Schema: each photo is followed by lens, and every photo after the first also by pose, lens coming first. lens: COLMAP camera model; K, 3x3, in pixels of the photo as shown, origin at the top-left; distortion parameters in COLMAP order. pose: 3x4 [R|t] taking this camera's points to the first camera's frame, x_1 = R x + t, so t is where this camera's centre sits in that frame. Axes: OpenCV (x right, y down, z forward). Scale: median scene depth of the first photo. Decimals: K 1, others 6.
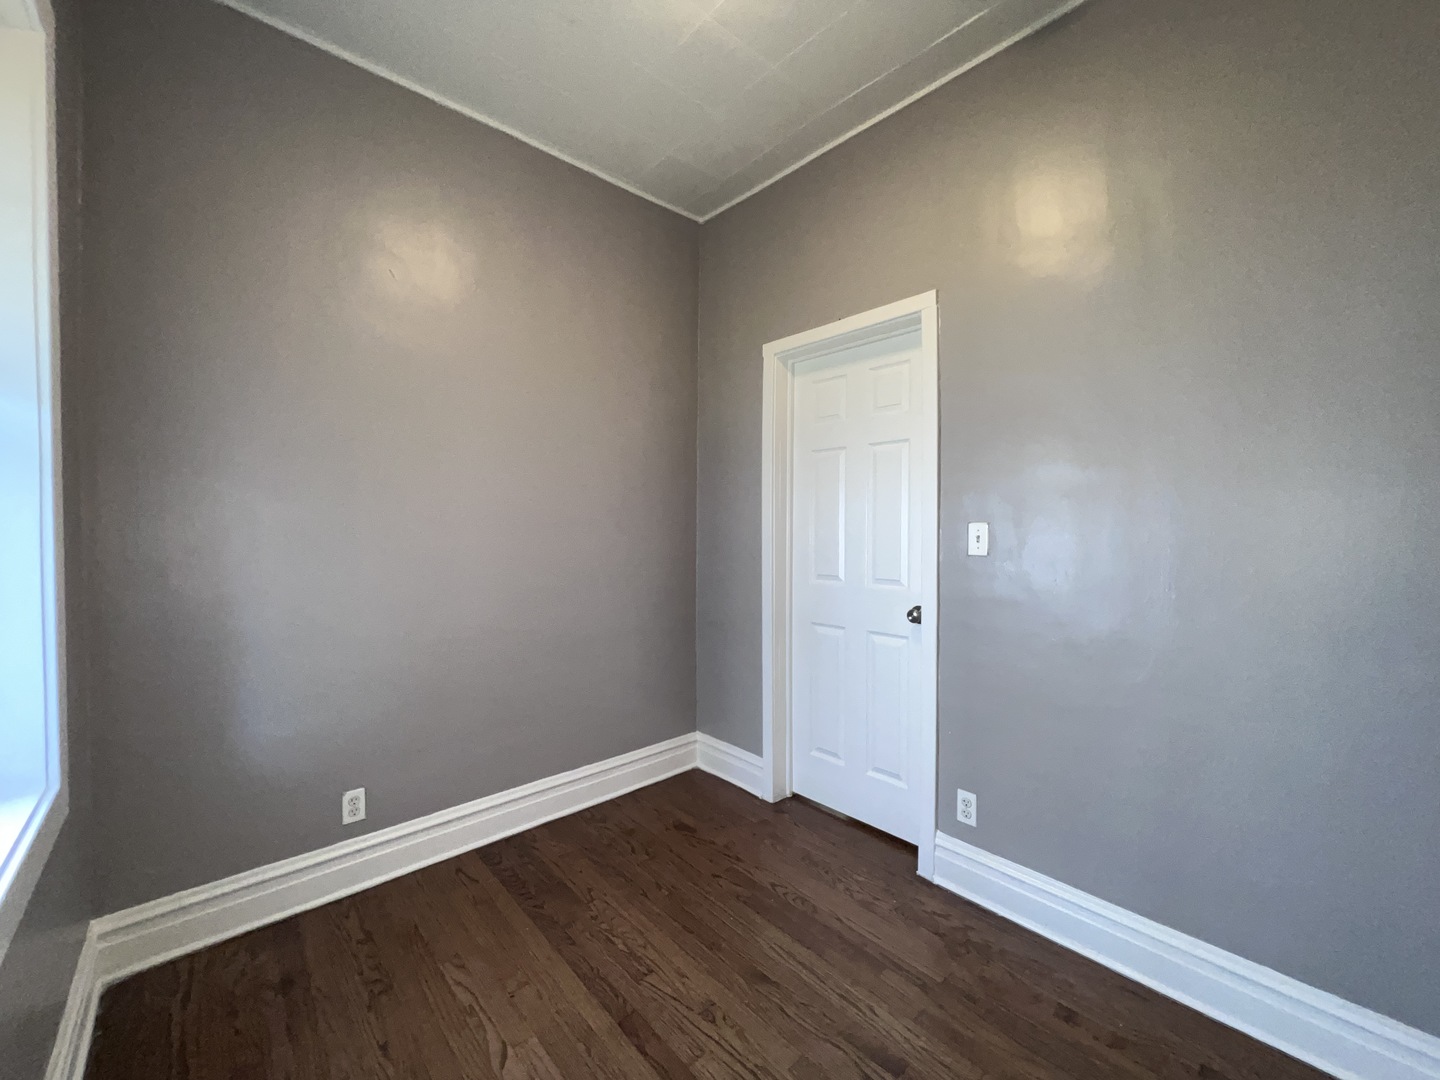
lens RADIAL K [[577.8, 0, 714.7], [0, 577.8, 541.7], [0, 0, 1]] dist [-0.000834, -0.000234]
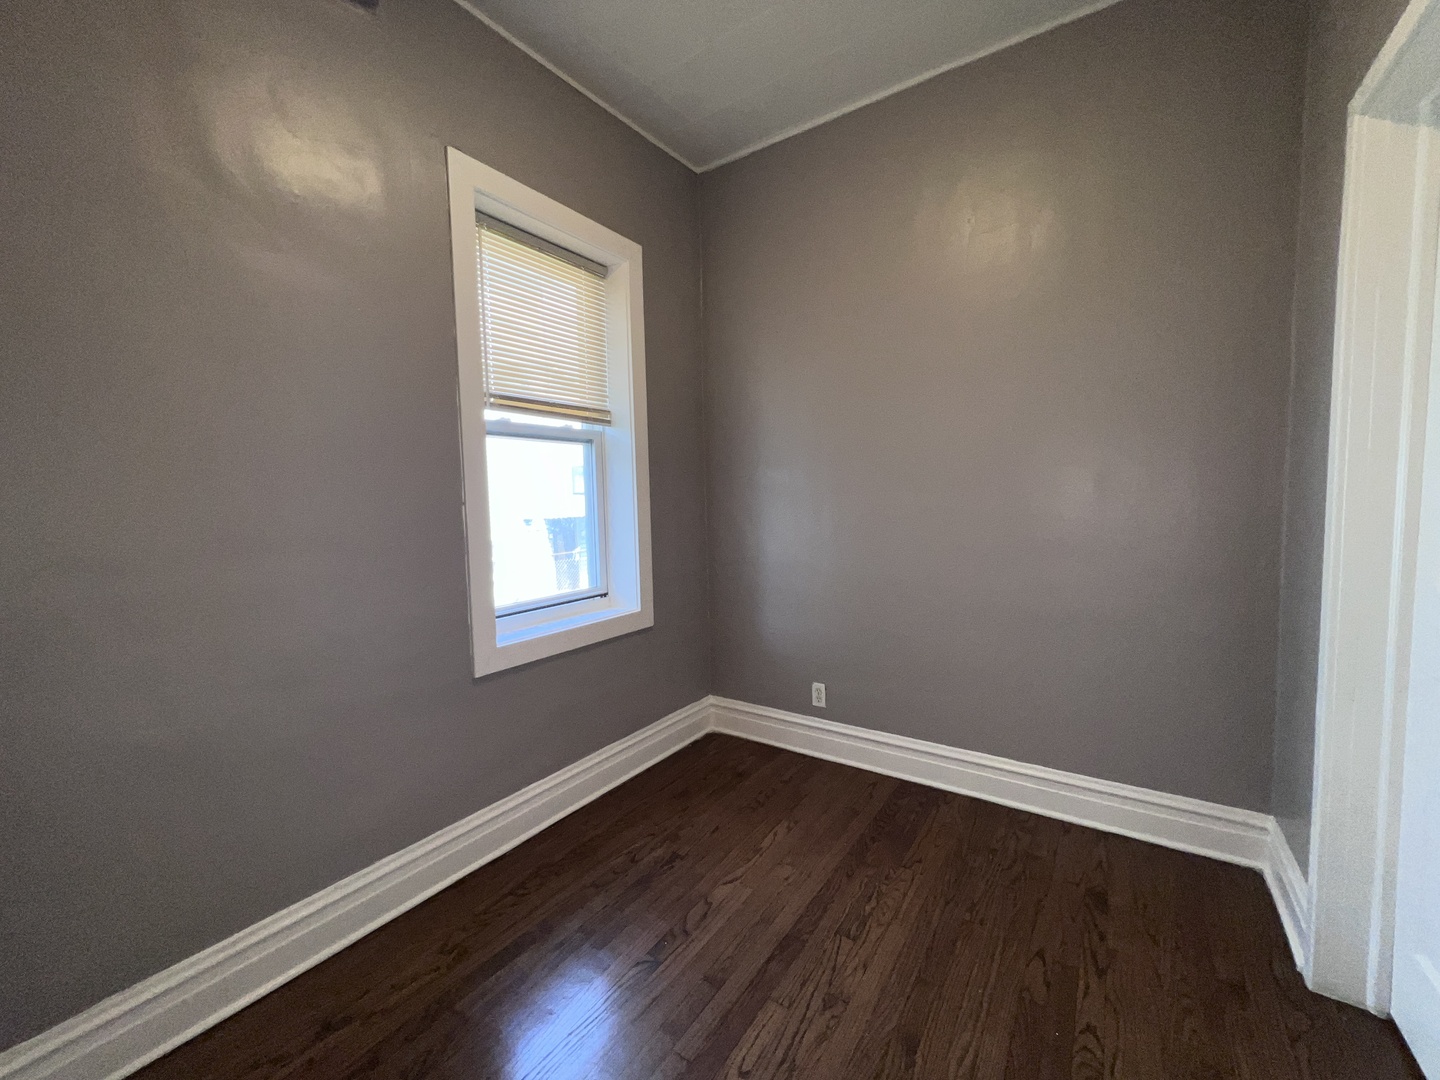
lens RADIAL K [[577.8, 0, 718.2], [0, 577.8, 541.7], [0, 0, 1]] dist [-0.000834, -0.000234]
pose [[0.229374, 0.064661, -0.971188, 0.535024], [-0.007050, 0.997875, 0.064772, 0.013764], [0.973313, -0.008010, 0.229343, 0.409933]]
